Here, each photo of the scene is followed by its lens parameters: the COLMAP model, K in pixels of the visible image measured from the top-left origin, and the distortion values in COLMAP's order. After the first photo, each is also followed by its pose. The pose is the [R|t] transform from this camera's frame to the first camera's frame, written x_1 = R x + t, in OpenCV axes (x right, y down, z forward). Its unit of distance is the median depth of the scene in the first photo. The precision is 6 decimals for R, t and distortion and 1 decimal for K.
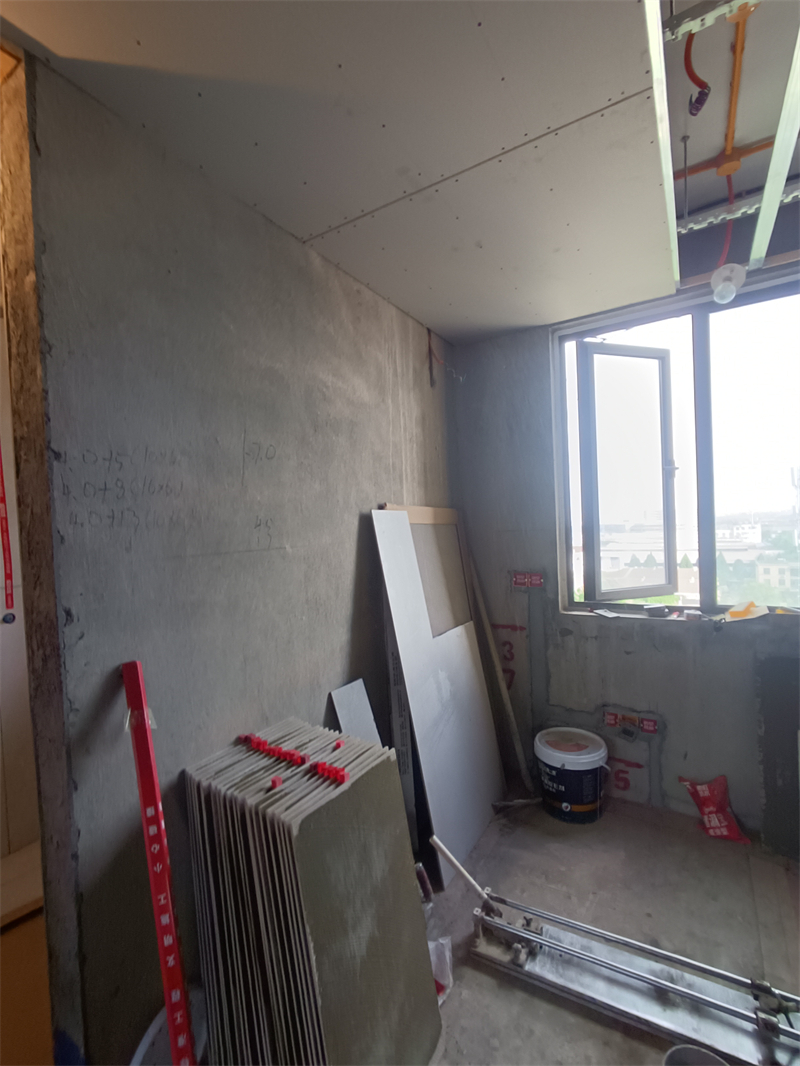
lens RADIAL K [[489.6, 0, 405.6], [0, 489.6, 537.8], [0, 0, 1]] dist [-0.003414, -0.000255]
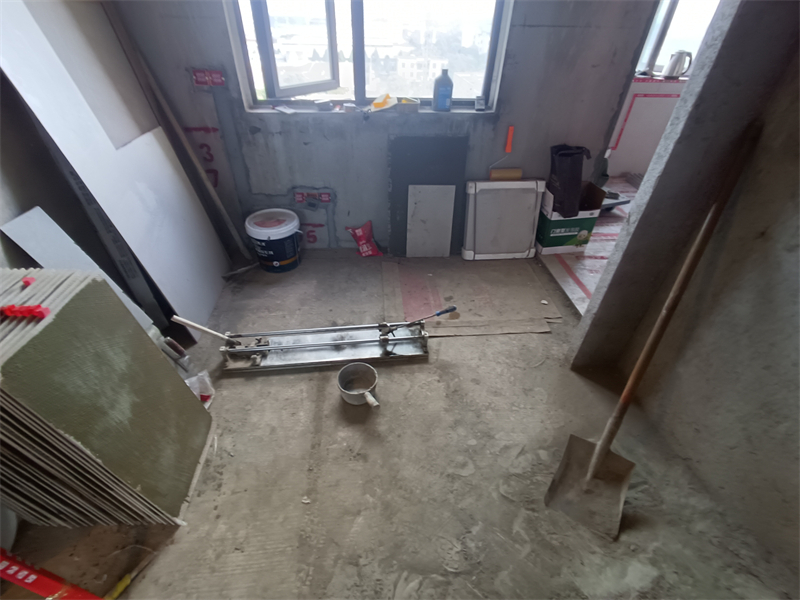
lens RADIAL K [[367.4, 0, 394.2], [0, 367.4, 303.0], [0, 0, 1]] dist [-0.003414, -0.000255]
pose [[0.817504, -0.314640, 0.482379, 0.061496], [-0.037050, 0.807109, 0.589239, 0.000034], [-0.574730, -0.499577, 0.648157, 0.056143]]
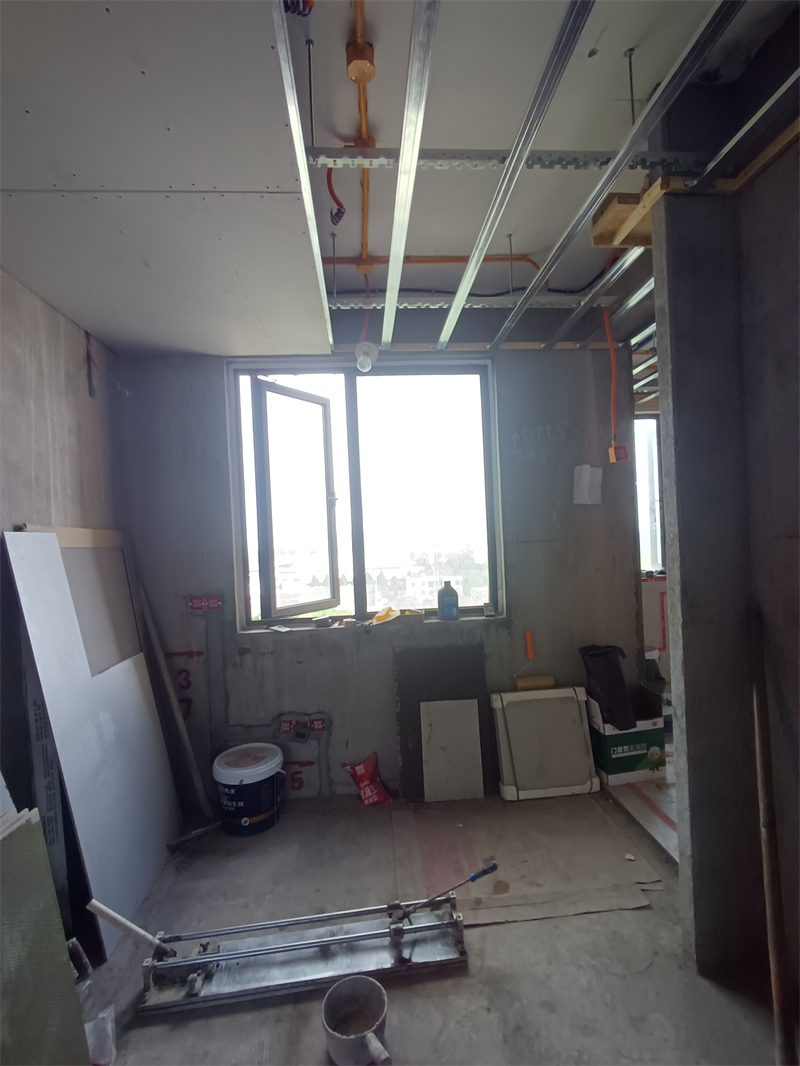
lens RADIAL K [[489.6, 0, 406.0], [0, 489.6, 538.8], [0, 0, 1]] dist [-0.003414, -0.000255]
pose [[0.812189, 0.003206, 0.583386, 0.001403], [0.023652, 0.998982, -0.038419, 0.003363], [-0.582915, 0.045002, 0.811286, -0.062274]]
